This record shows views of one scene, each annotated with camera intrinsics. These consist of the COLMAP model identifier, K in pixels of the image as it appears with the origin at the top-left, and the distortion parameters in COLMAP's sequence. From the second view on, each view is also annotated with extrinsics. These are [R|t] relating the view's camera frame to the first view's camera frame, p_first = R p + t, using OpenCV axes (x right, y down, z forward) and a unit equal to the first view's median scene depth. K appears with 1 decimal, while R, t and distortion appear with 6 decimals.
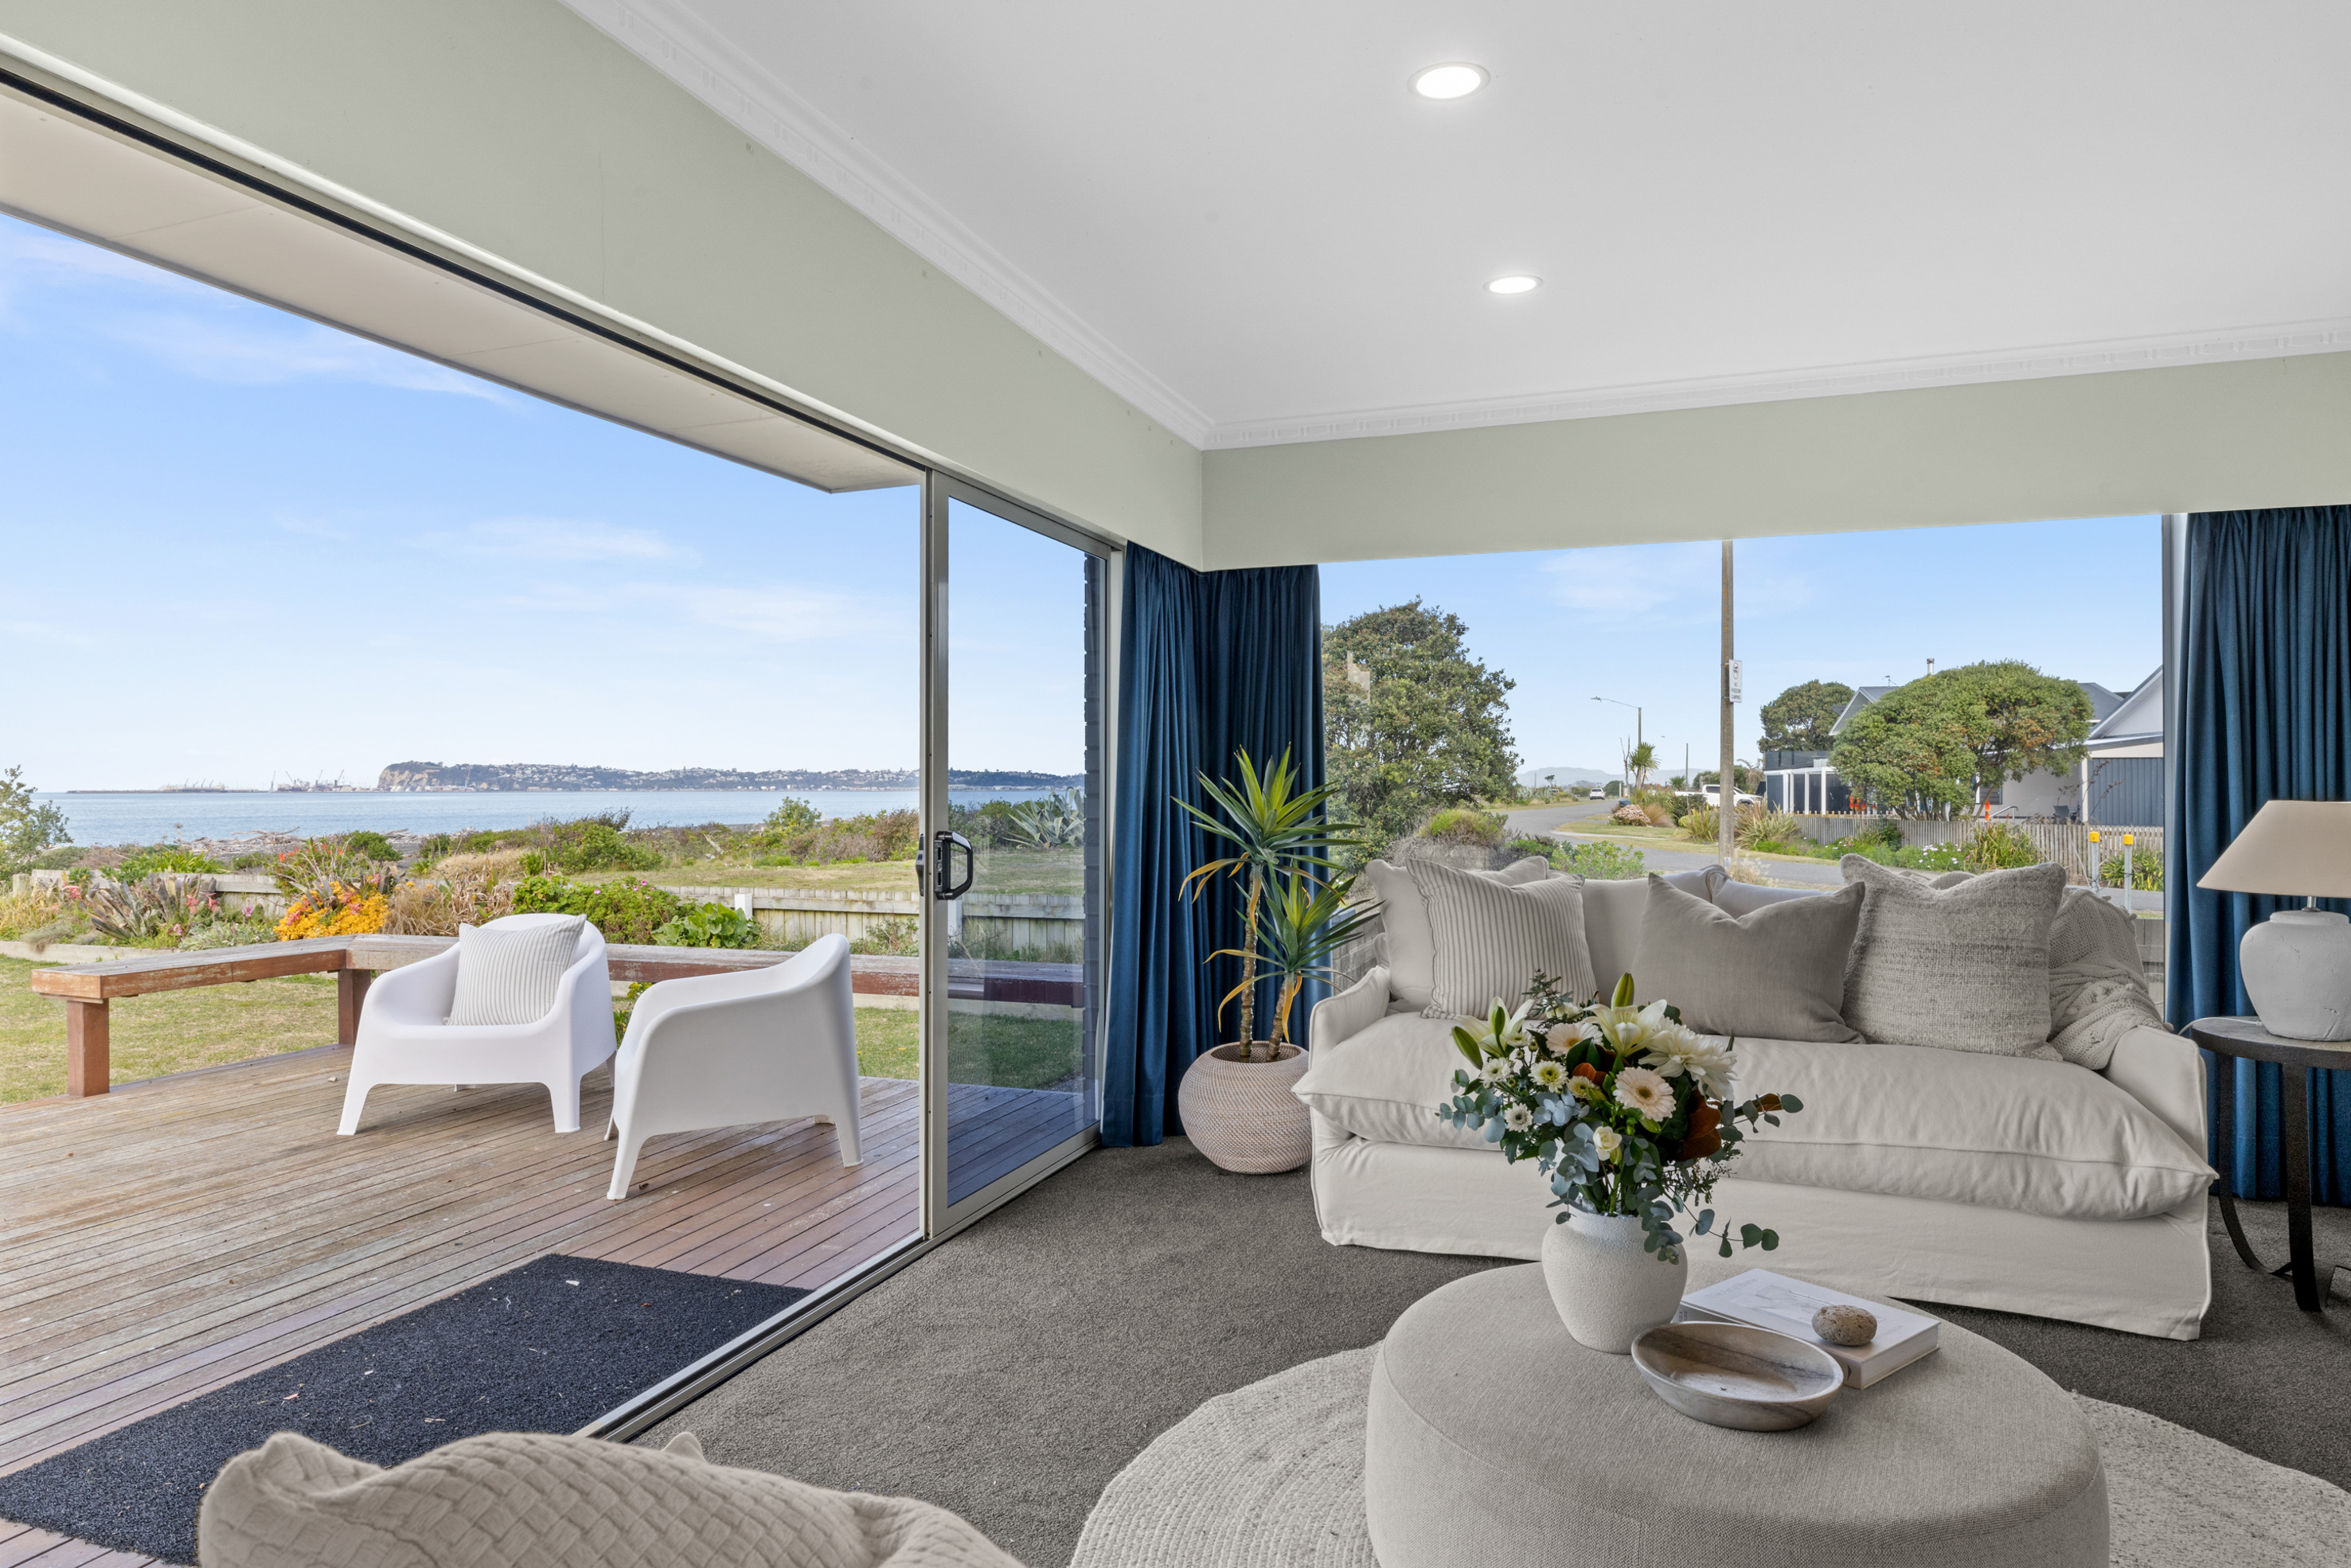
lens RADIAL K [[1421.2, 0, 1171.3], [0, 1421.2, 782.3], [0, 0, 1]] dist [0.003755, -0.004673]
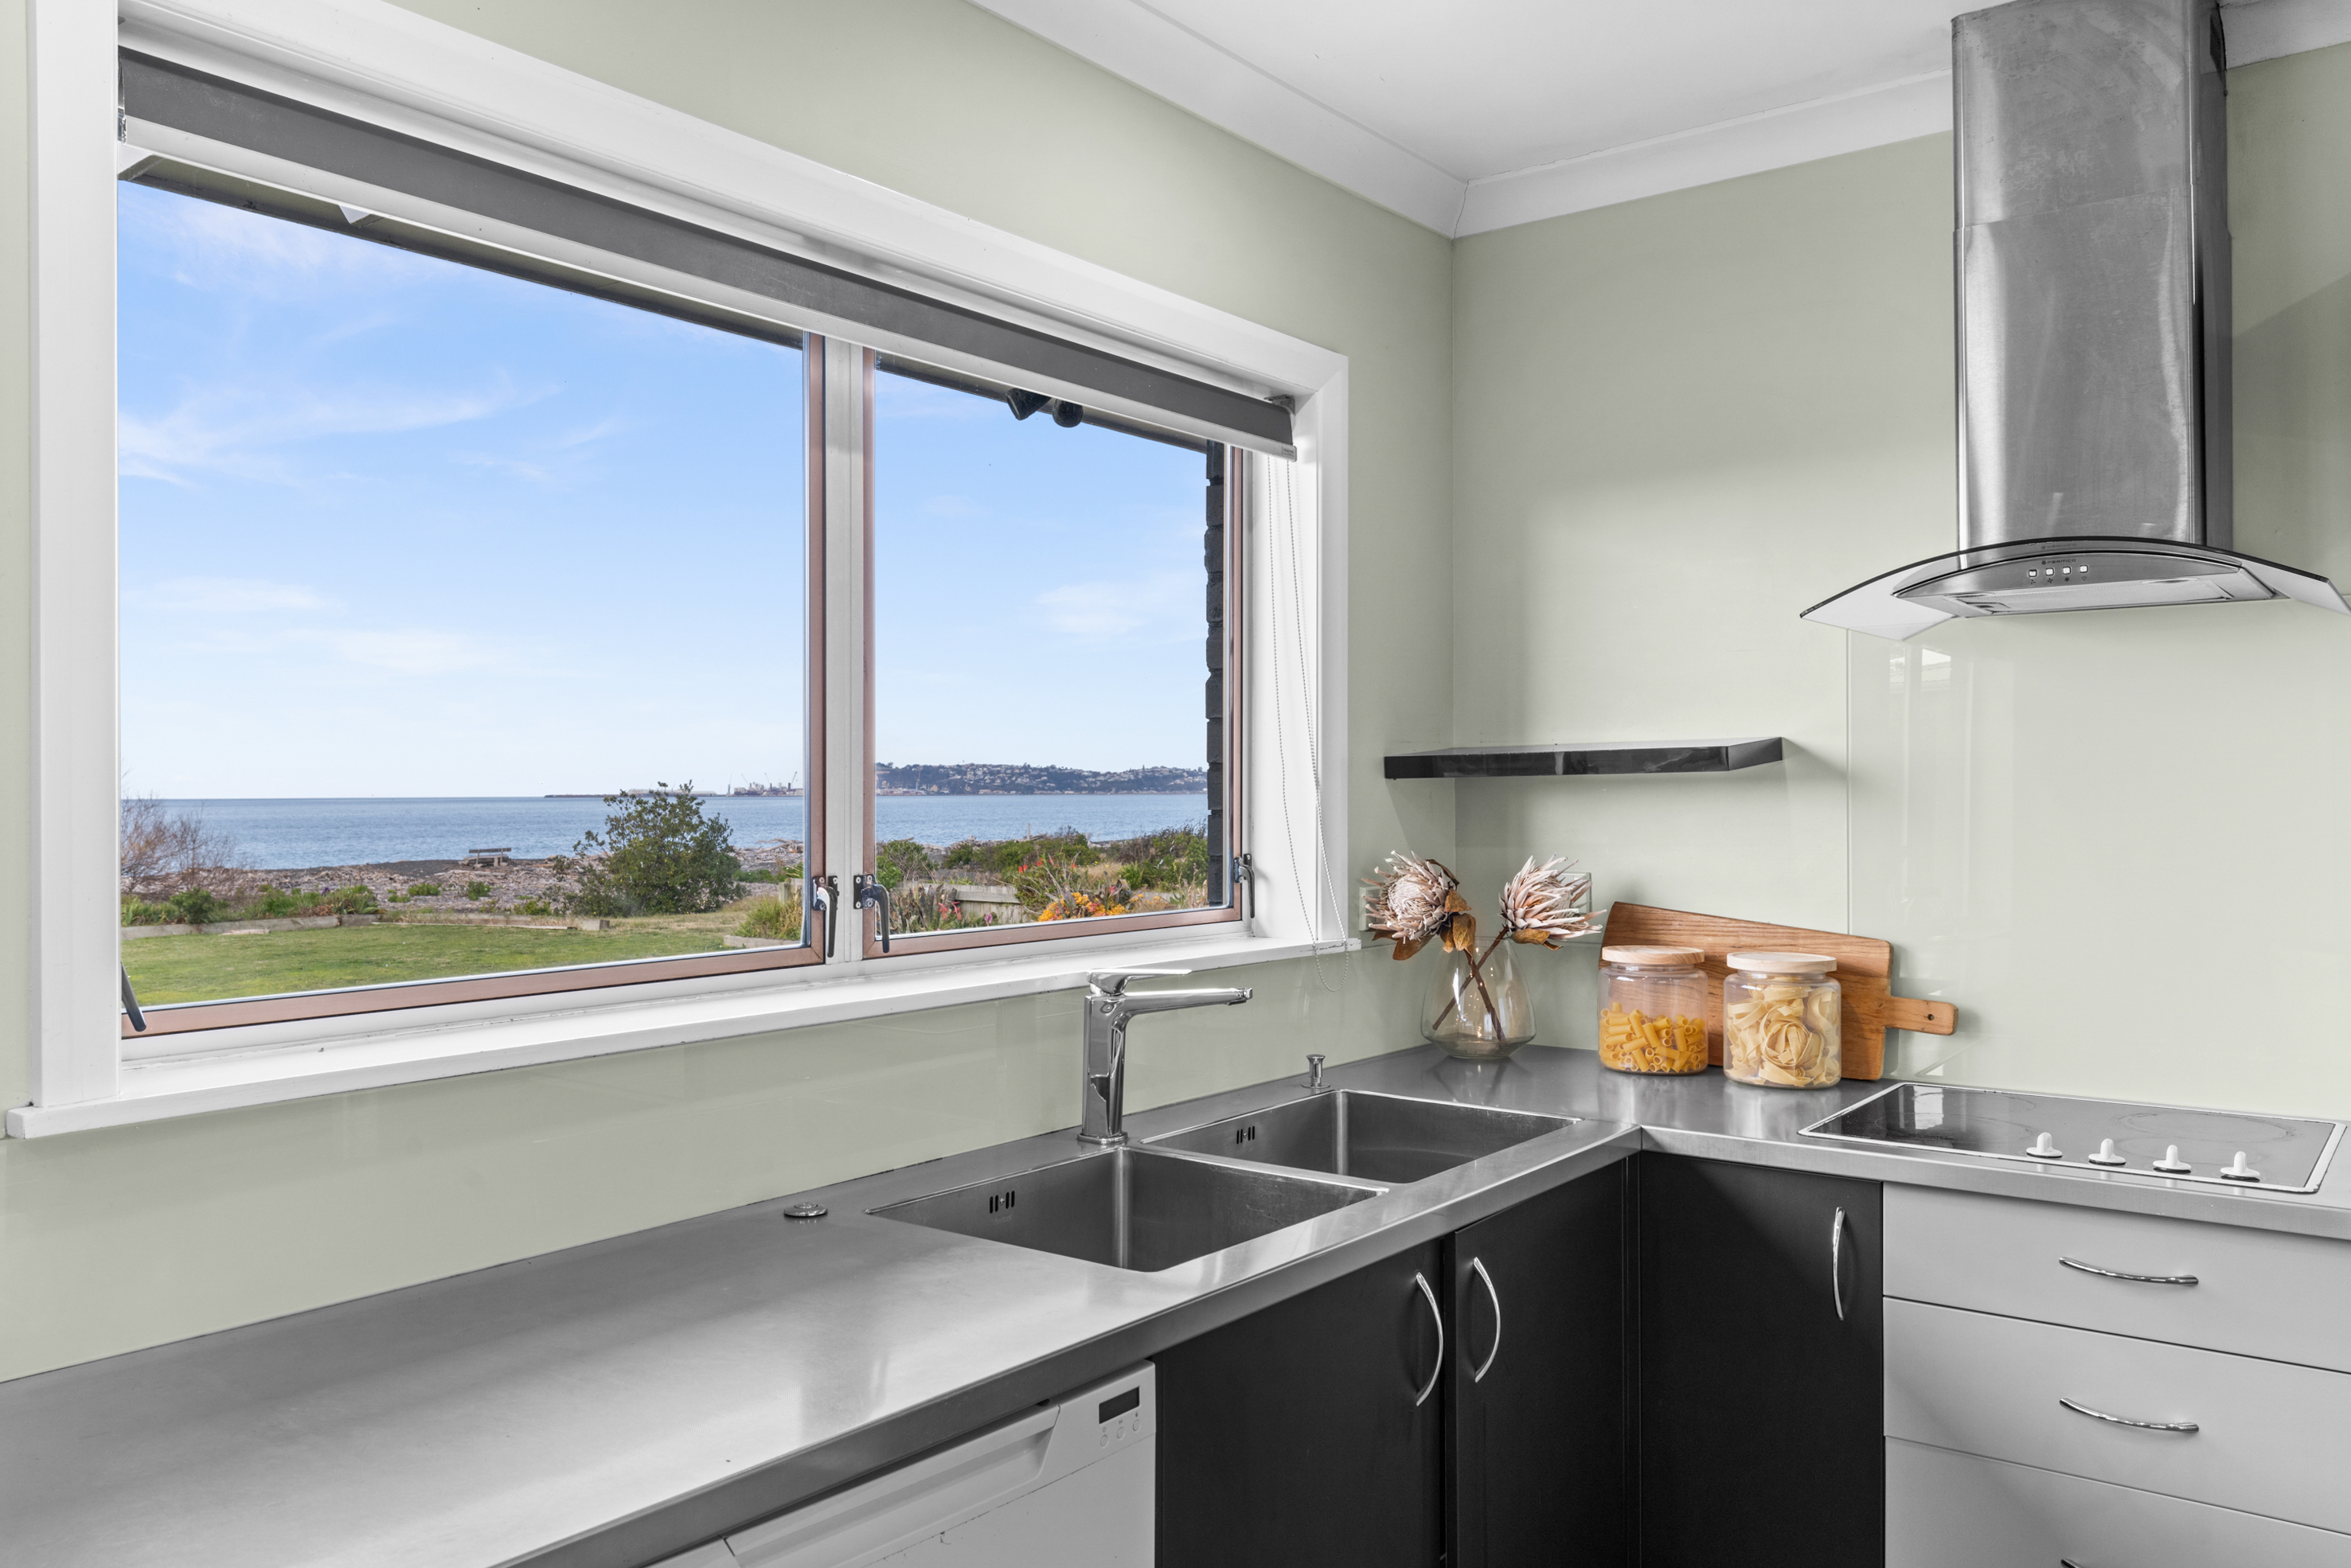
lens RADIAL K [[1730.4, 0, 1154.9], [0, 1730.4, 779.9], [0, 0, 1]] dist [0.013262, -0.019289]
pose [[0.948999, -0.005807, -0.315226, -0.279057], [0.005532, 0.999983, -0.001765, -0.039633], [0.315231, -0.000069, 0.949015, -0.659629]]
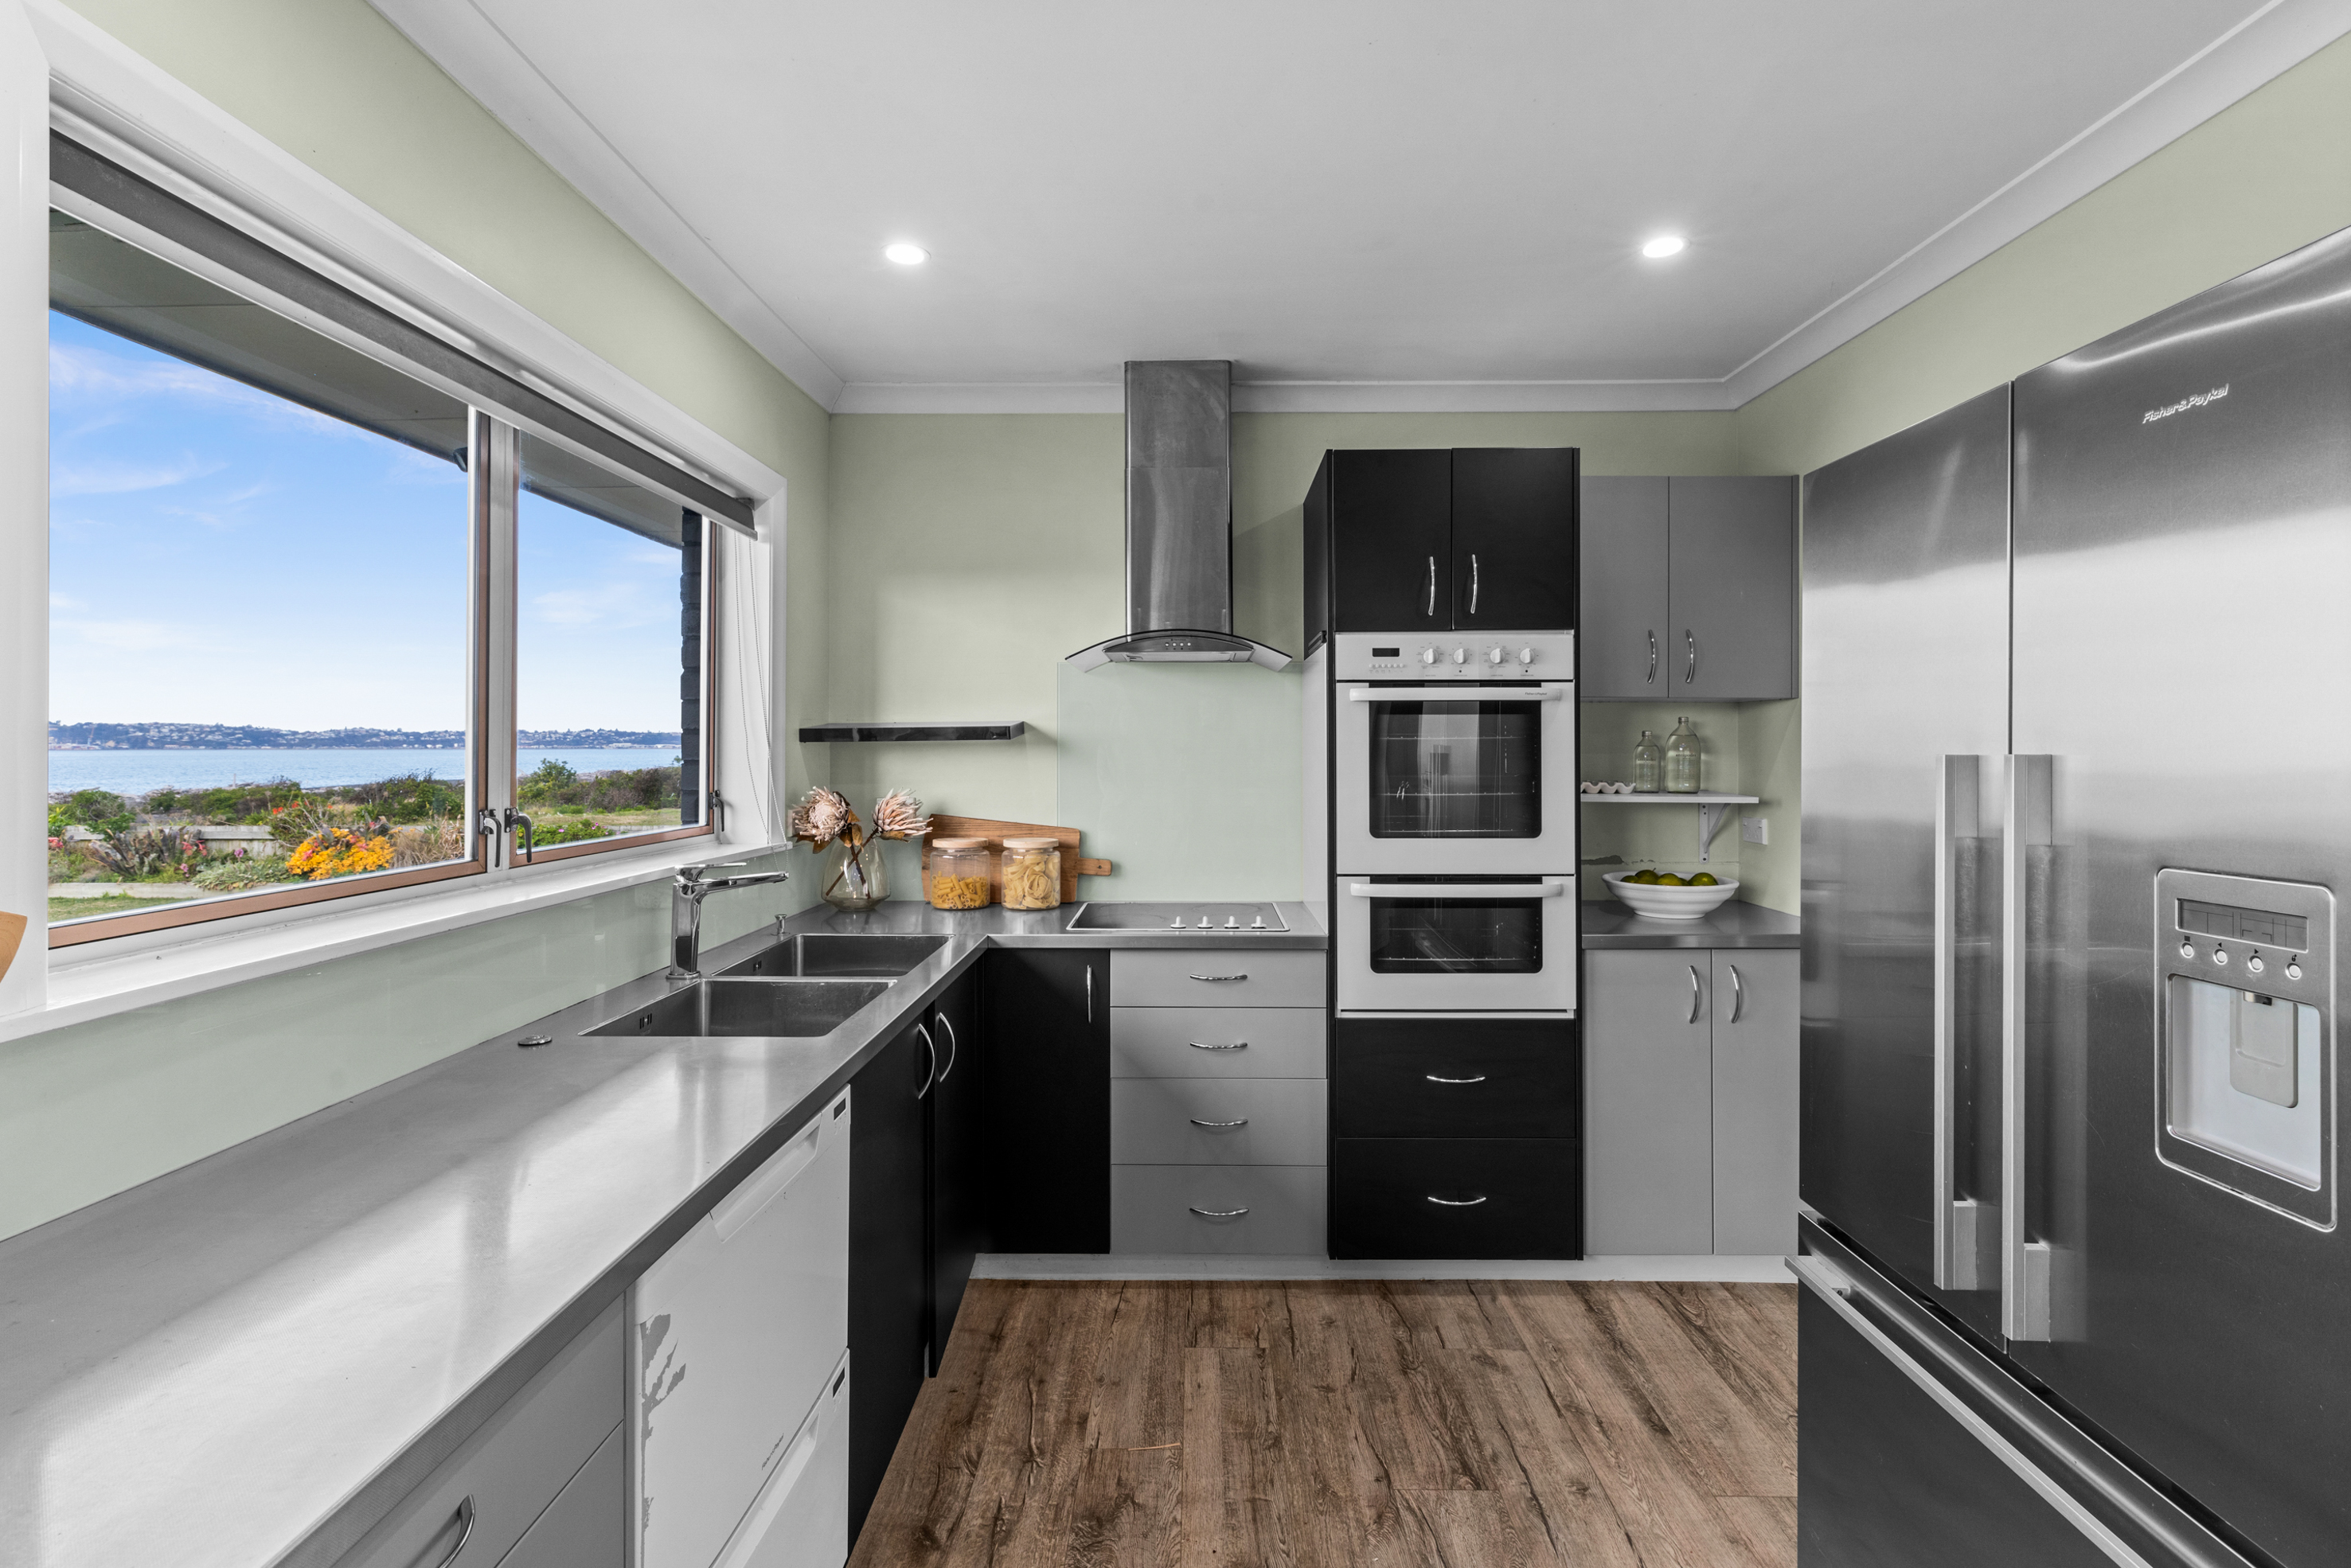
lens RADIAL K [[1094.8, 0, 1187.0], [0, 1094.8, 746.4], [0, 0, 1]] dist [-0.000436, 0.001074]
pose [[0.946124, 0.001789, 0.323801, -0.389064], [-0.002904, 0.999991, 0.002960, -0.040767], [-0.323793, -0.003740, 0.946121, -0.716975]]
